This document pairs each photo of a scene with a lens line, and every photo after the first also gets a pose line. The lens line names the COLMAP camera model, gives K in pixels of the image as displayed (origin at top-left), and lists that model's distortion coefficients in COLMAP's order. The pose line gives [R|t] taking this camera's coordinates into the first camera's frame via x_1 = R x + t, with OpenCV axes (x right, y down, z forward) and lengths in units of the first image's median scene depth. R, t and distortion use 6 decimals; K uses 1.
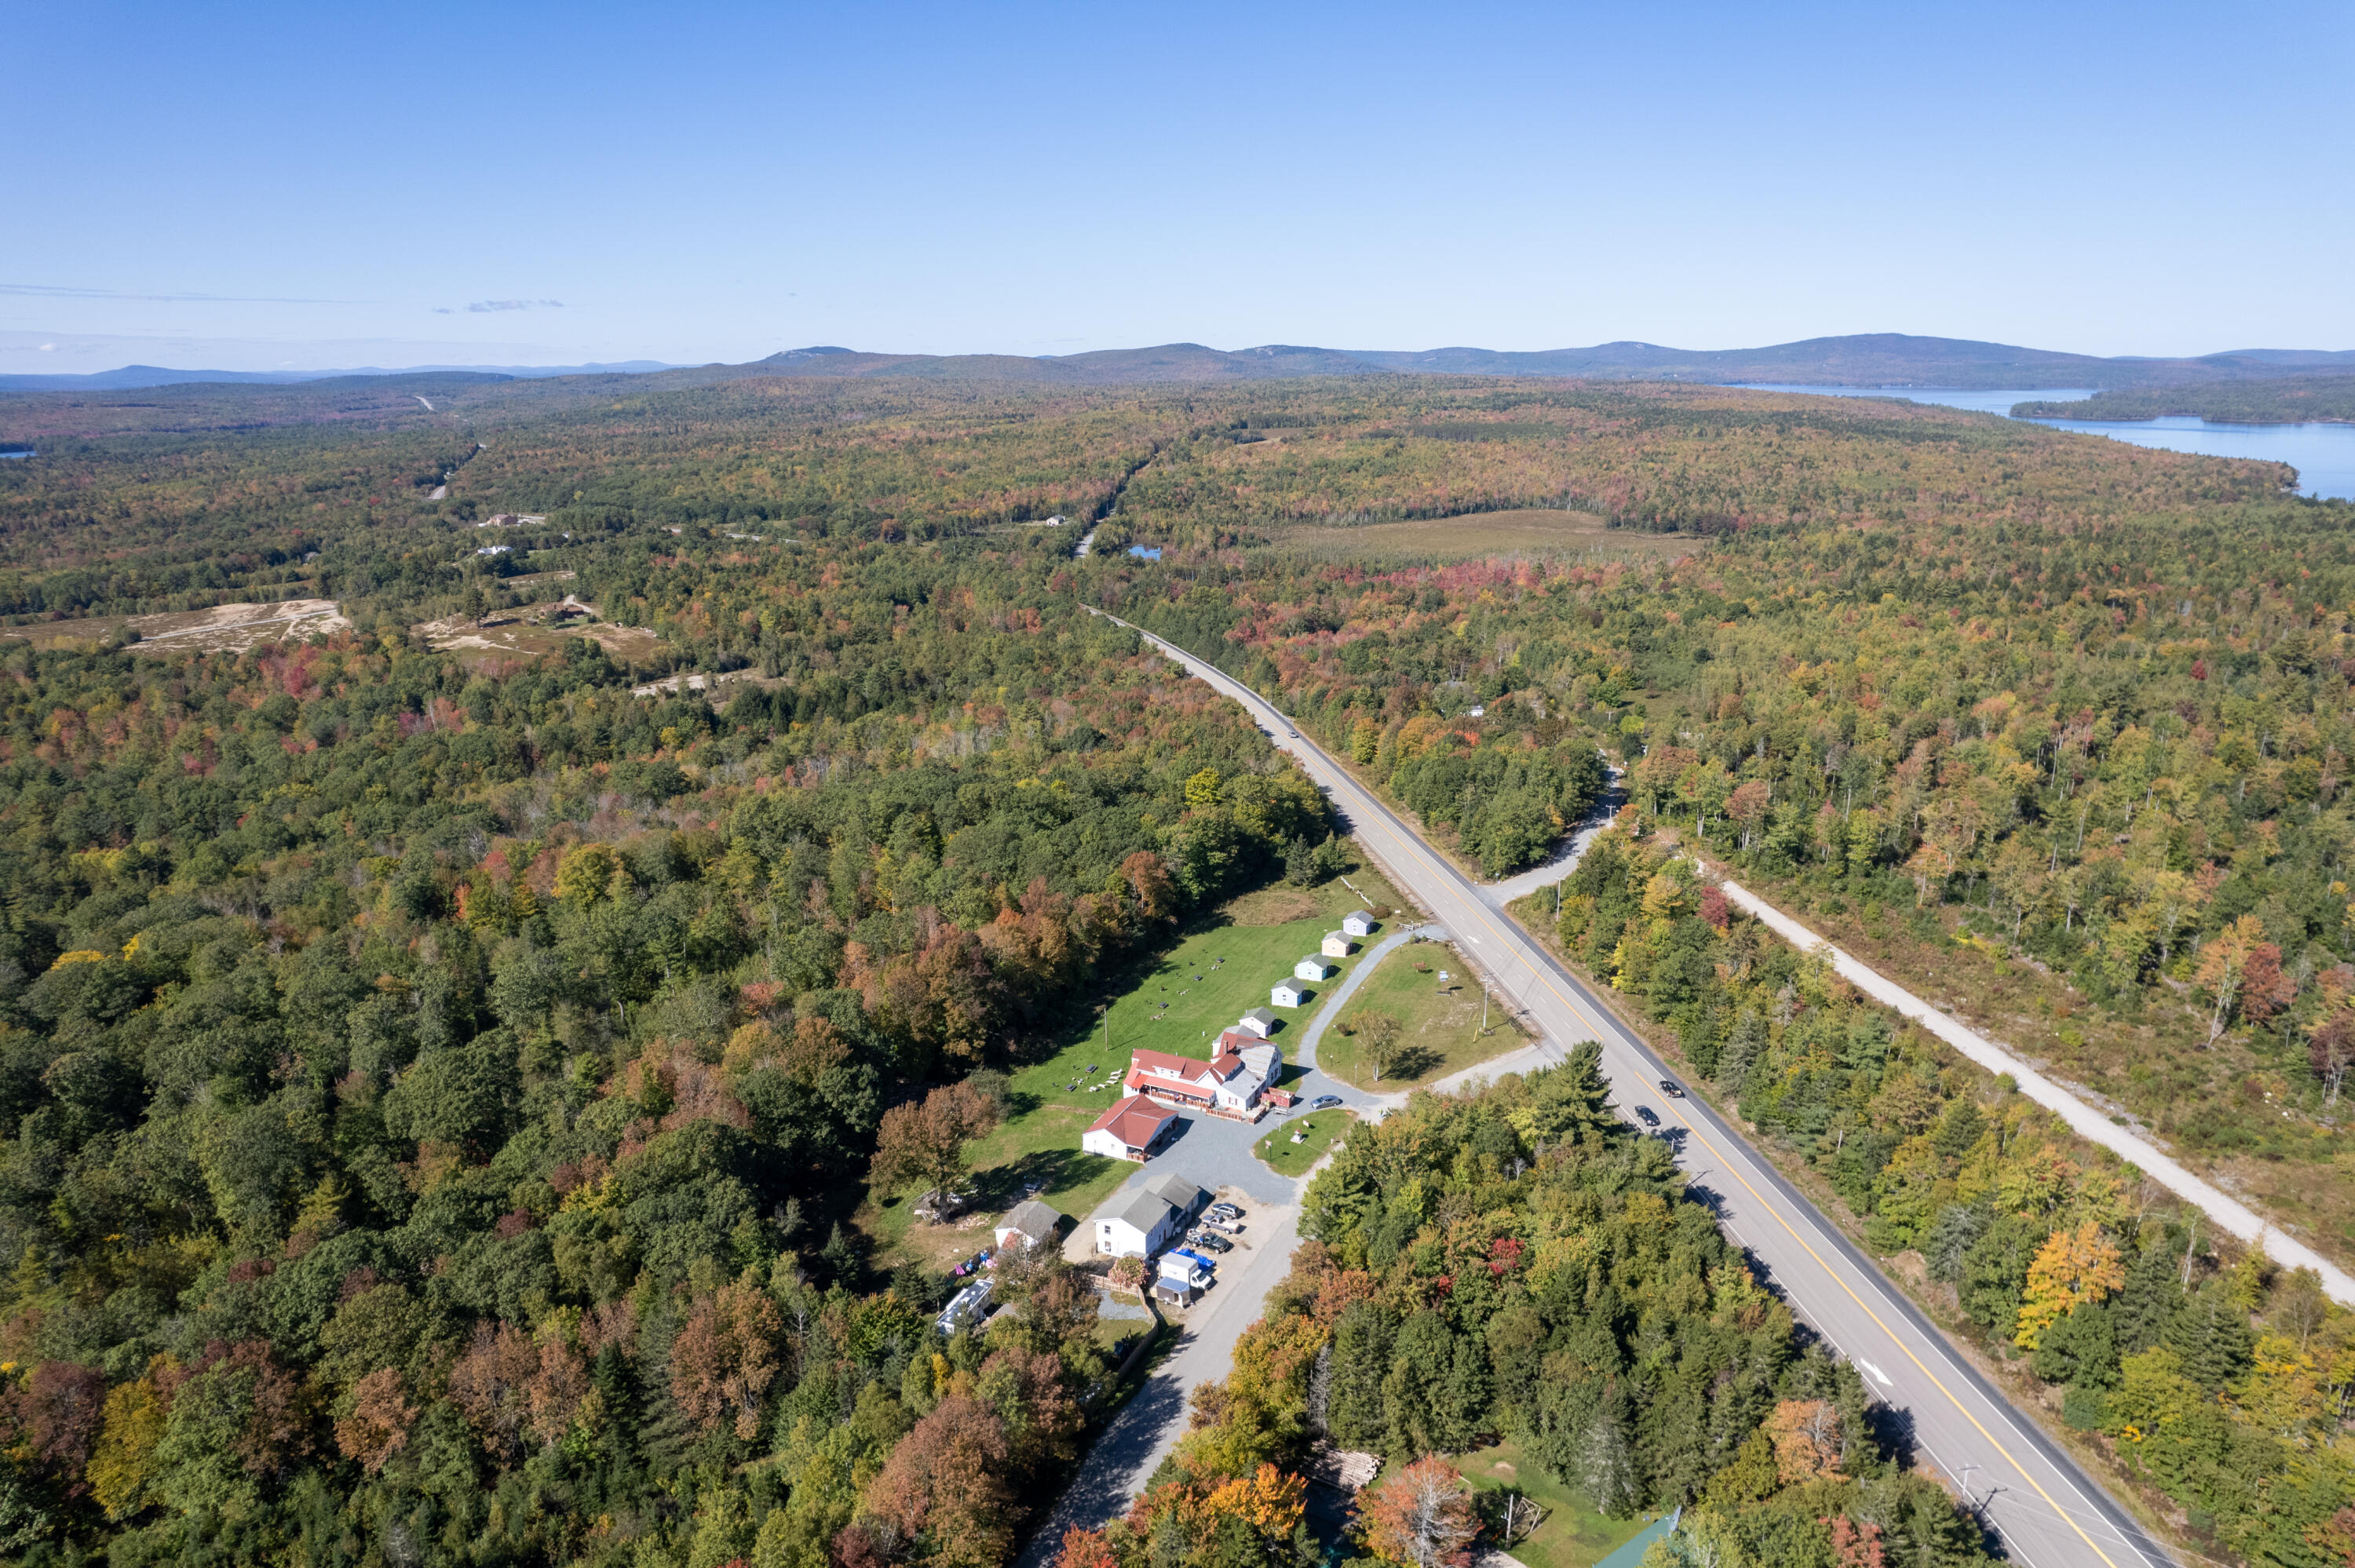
lens RADIAL K [[1525.0, 0, 1170.0], [0, 1525.0, 750.9], [0, 0, 1]] dist [-0.080358, 0.080536]
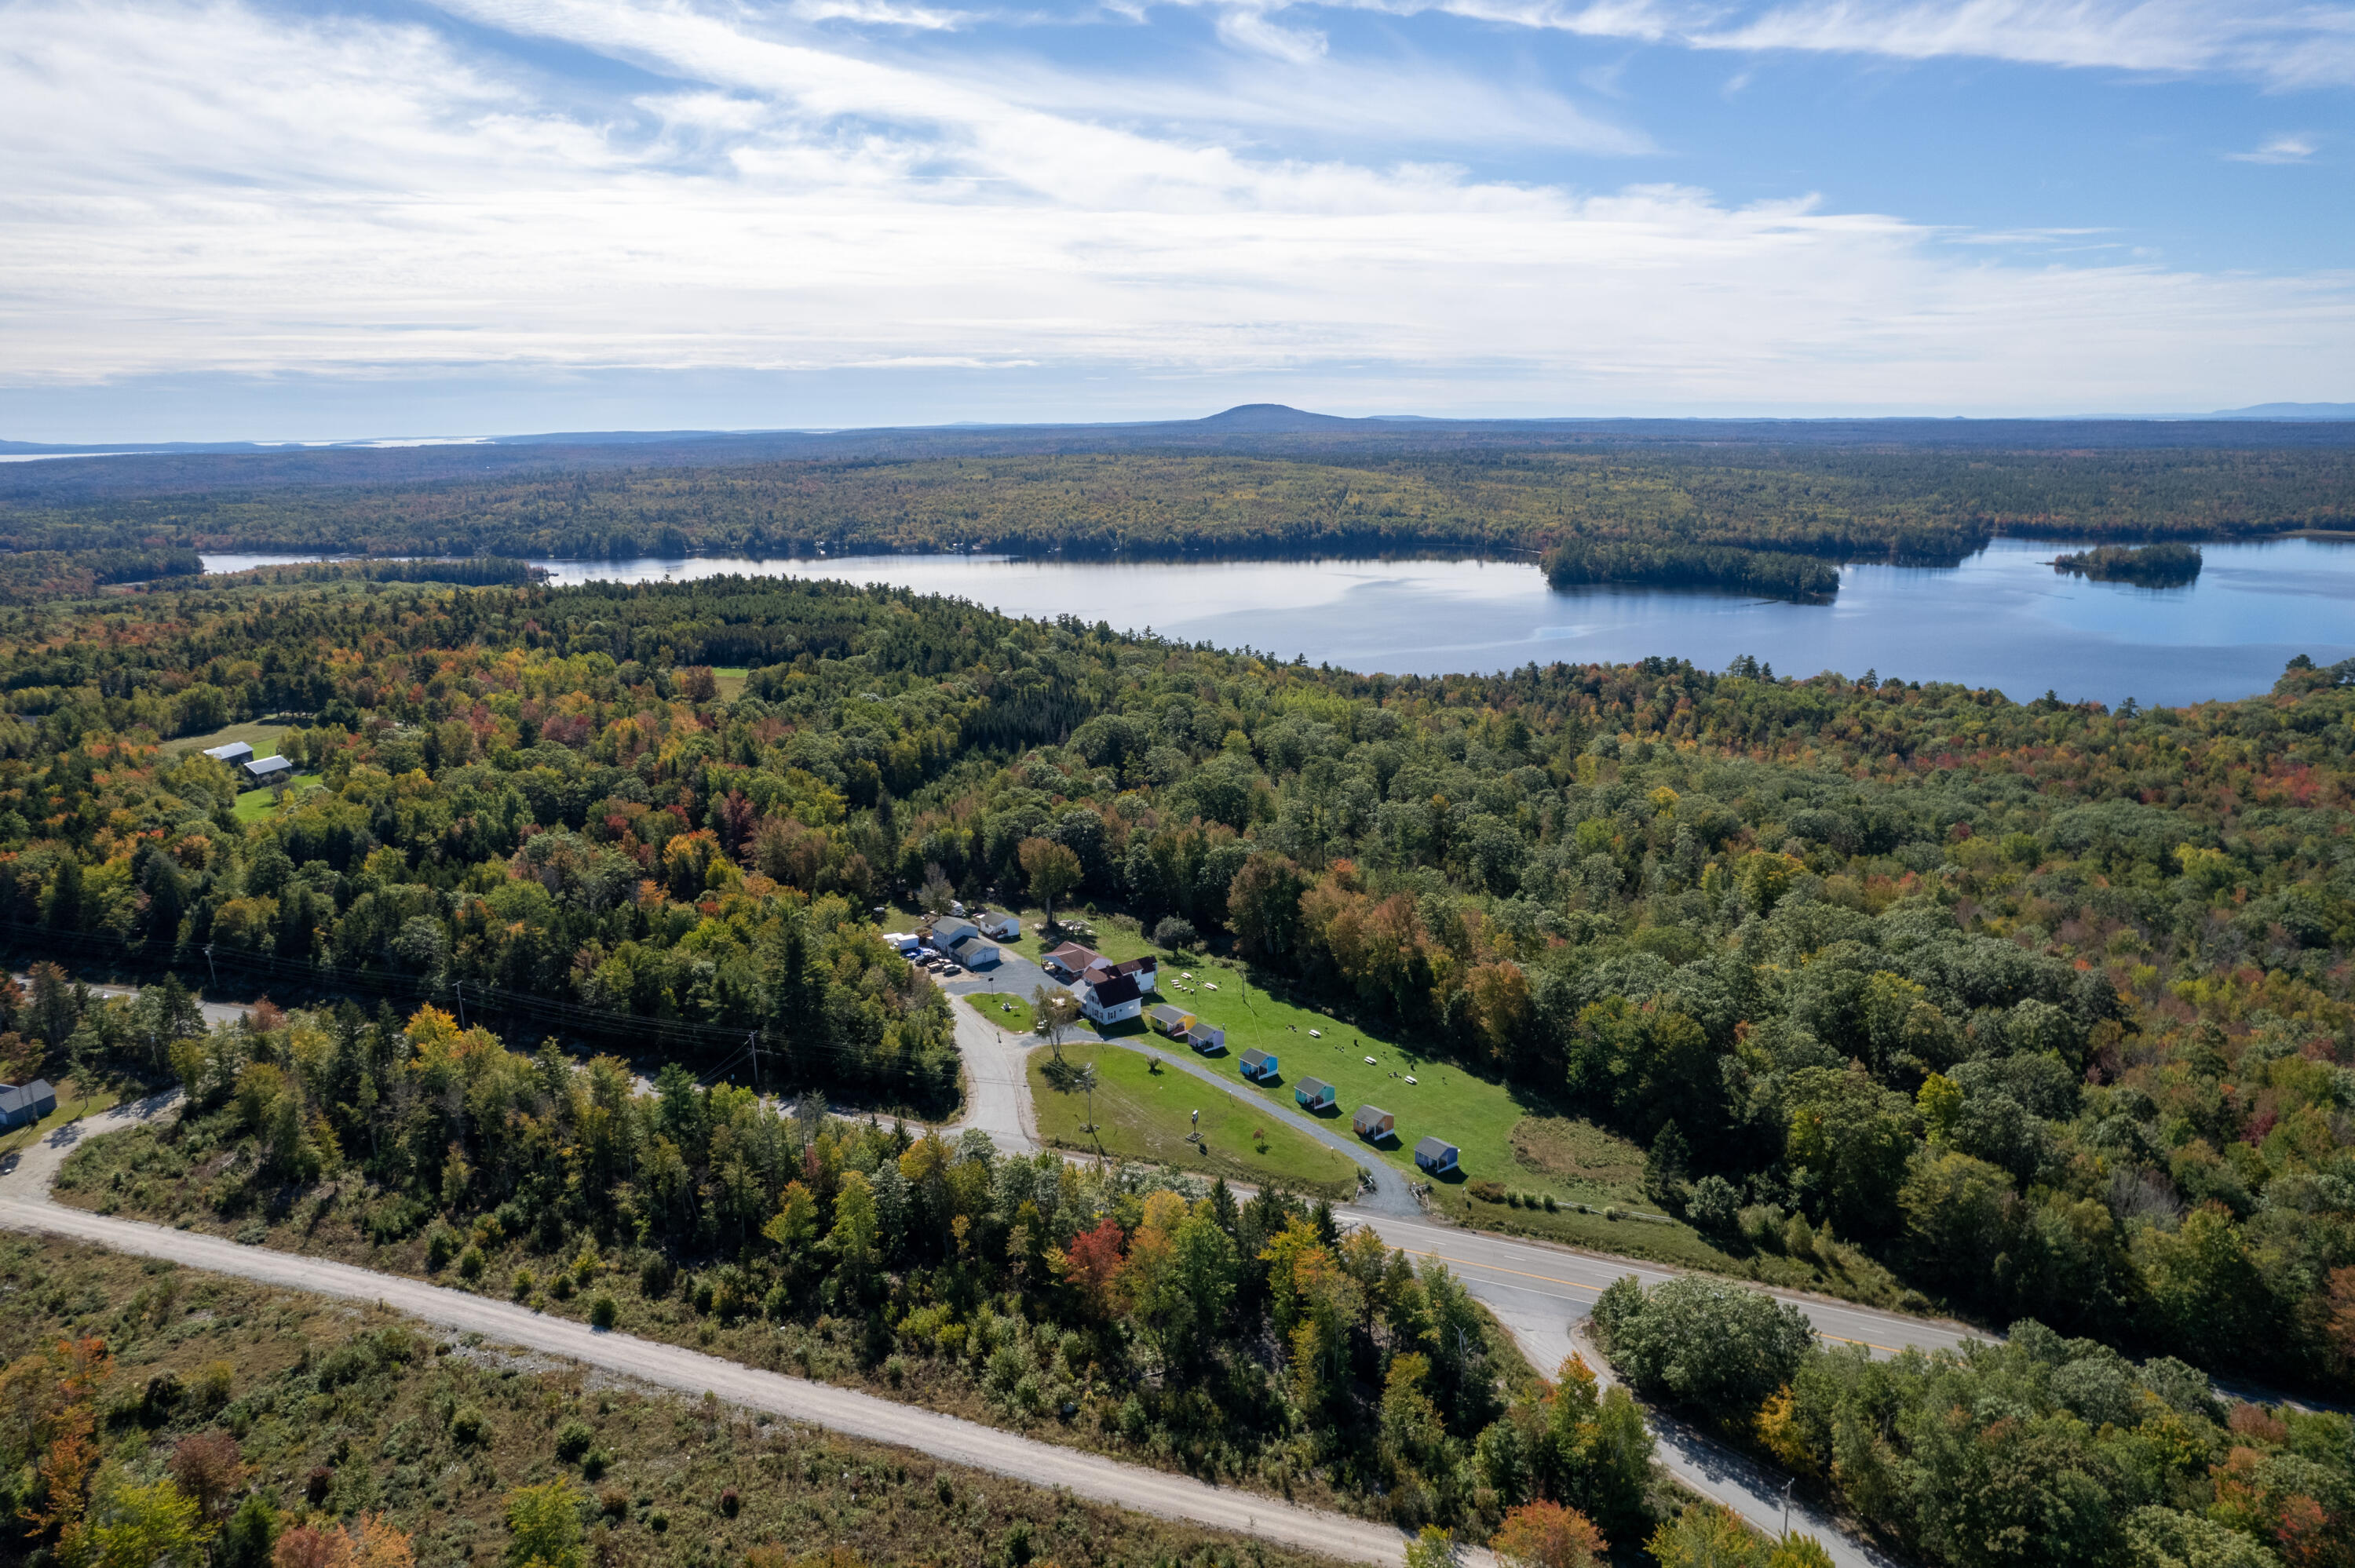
lens RADIAL K [[1518.8, 0, 1171.3], [0, 1518.8, 782.1], [0, 0, 1]] dist [-0.073736, 0.070249]
pose [[-0.445278, 0.221950, -0.867448, 0.286147], [-0.216842, 0.913222, 0.344971, -0.102951], [0.868738, 0.341708, -0.358510, 0.395892]]
